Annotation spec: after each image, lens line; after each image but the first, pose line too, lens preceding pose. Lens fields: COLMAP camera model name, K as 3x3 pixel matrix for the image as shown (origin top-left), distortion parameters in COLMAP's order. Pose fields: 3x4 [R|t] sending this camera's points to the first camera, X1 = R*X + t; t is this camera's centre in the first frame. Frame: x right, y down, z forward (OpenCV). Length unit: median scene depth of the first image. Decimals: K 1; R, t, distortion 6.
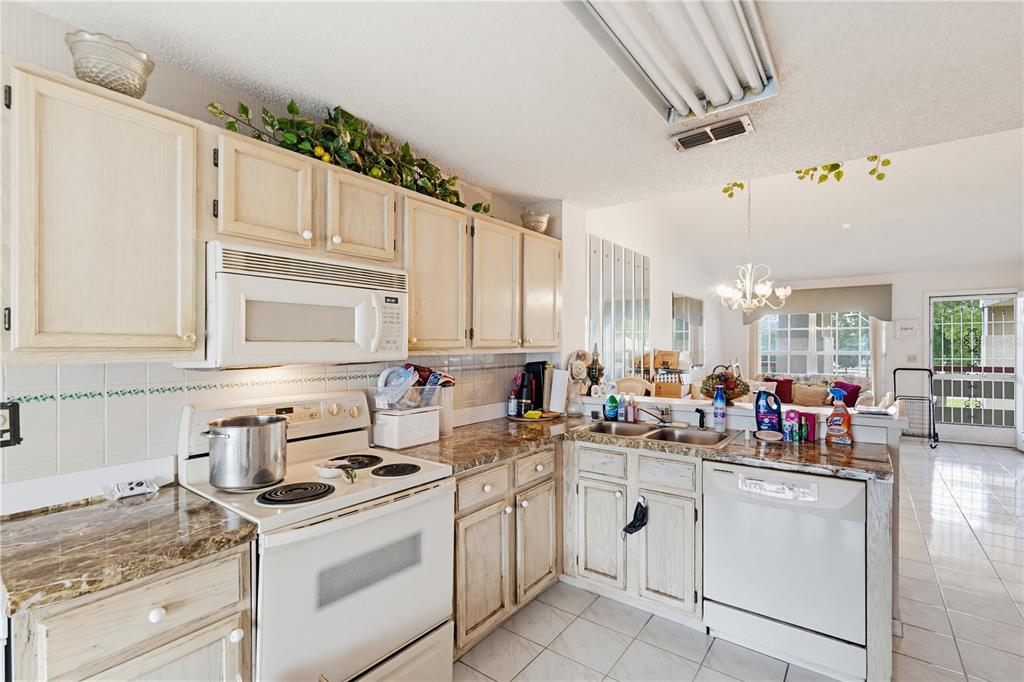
lens RADIAL K [[480.0, 0, 512.0], [0, 480.0, 341.0], [0, 0, 1]] dist [-0.013437, 0.000099]
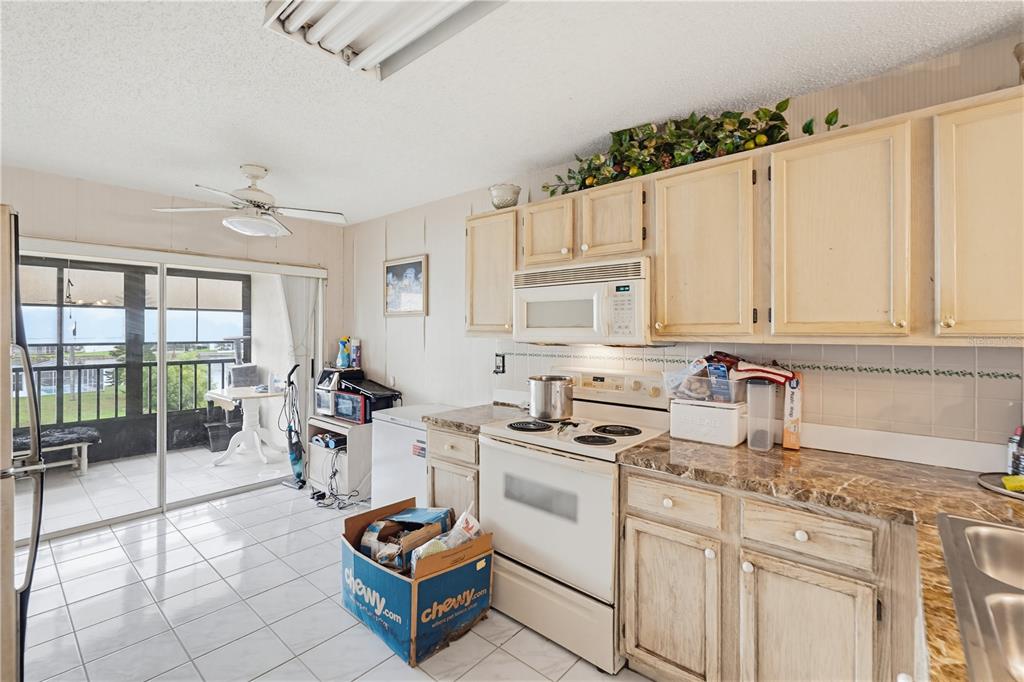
lens RADIAL K [[452.4, 0, 512.2], [0, 452.4, 328.2], [0, 0, 1]] dist [-0.002041, -0.000037]
pose [[-0.077218, -0.007534, -0.996986, 0.798793], [0.001517, 0.999969, -0.007674, 0.012154], [0.997013, -0.002105, -0.077205, 0.842575]]
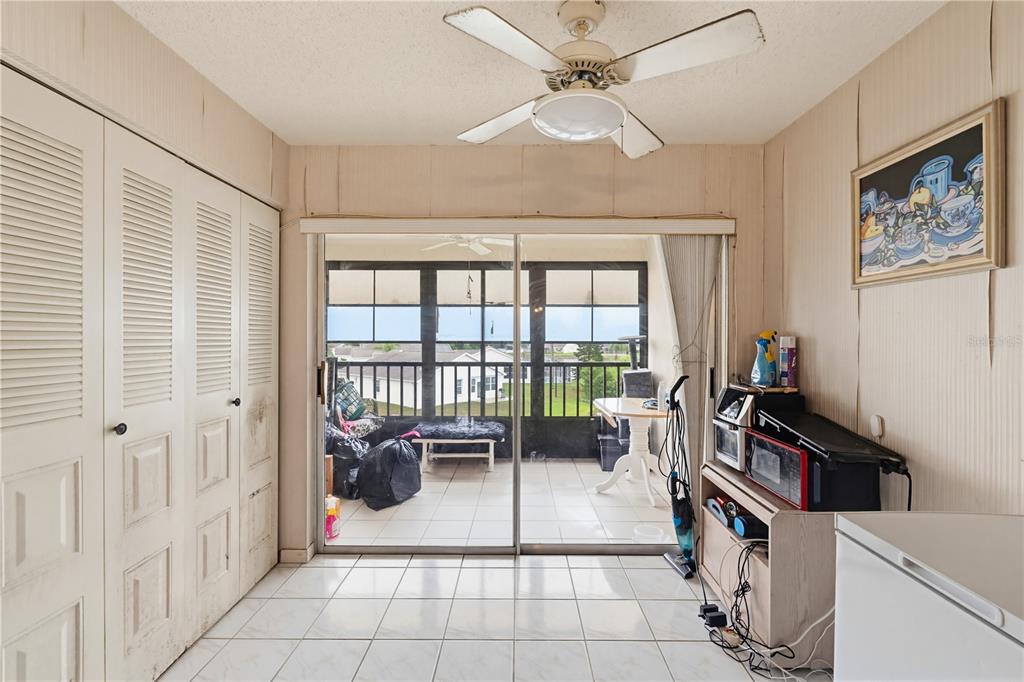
lens RADIAL K [[461.8, 0, 512.0], [0, 461.8, 341.0], [0, 0, 1]] dist [-0.003811, -0.000284]
pose [[-0.812142, 0.003967, -0.583446, 0.005292], [0.000426, 0.999981, 0.006206, 0.052221], [0.583459, 0.004792, -0.812128, 0.494529]]
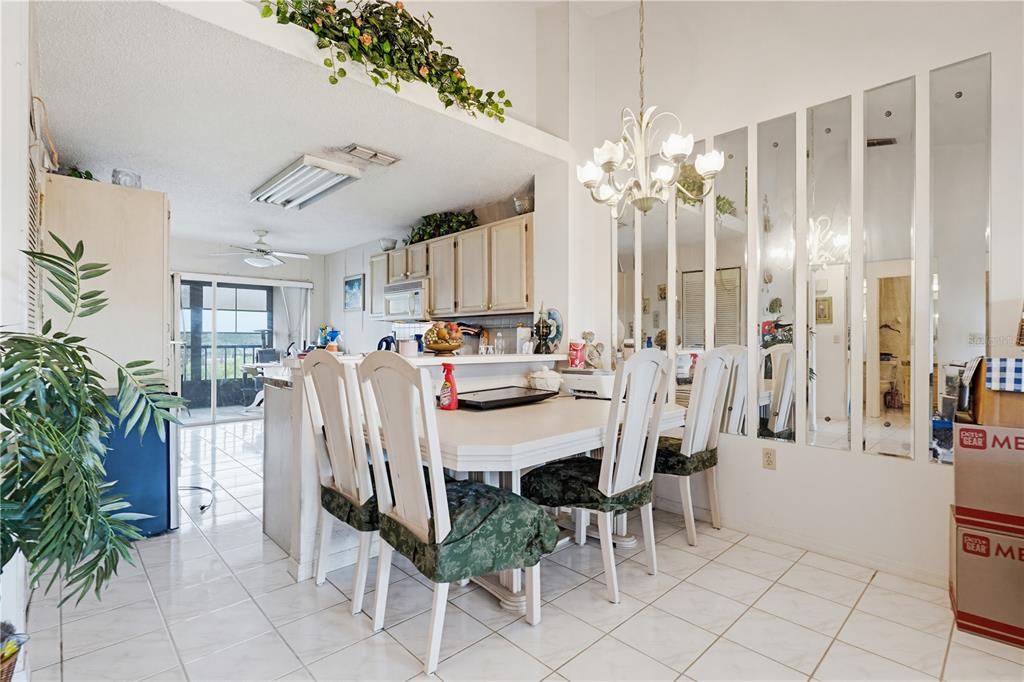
lens RADIAL K [[485.1, 0, 512.0], [0, 485.1, 341.0], [0, 0, 1]] dist [-0.000398, 0.000183]
pose [[-0.178030, -0.000259, -0.984025, 2.007491], [-0.000914, 1.000000, -0.000098, 0.147238], [0.984025, 0.000882, -0.178030, 1.896952]]
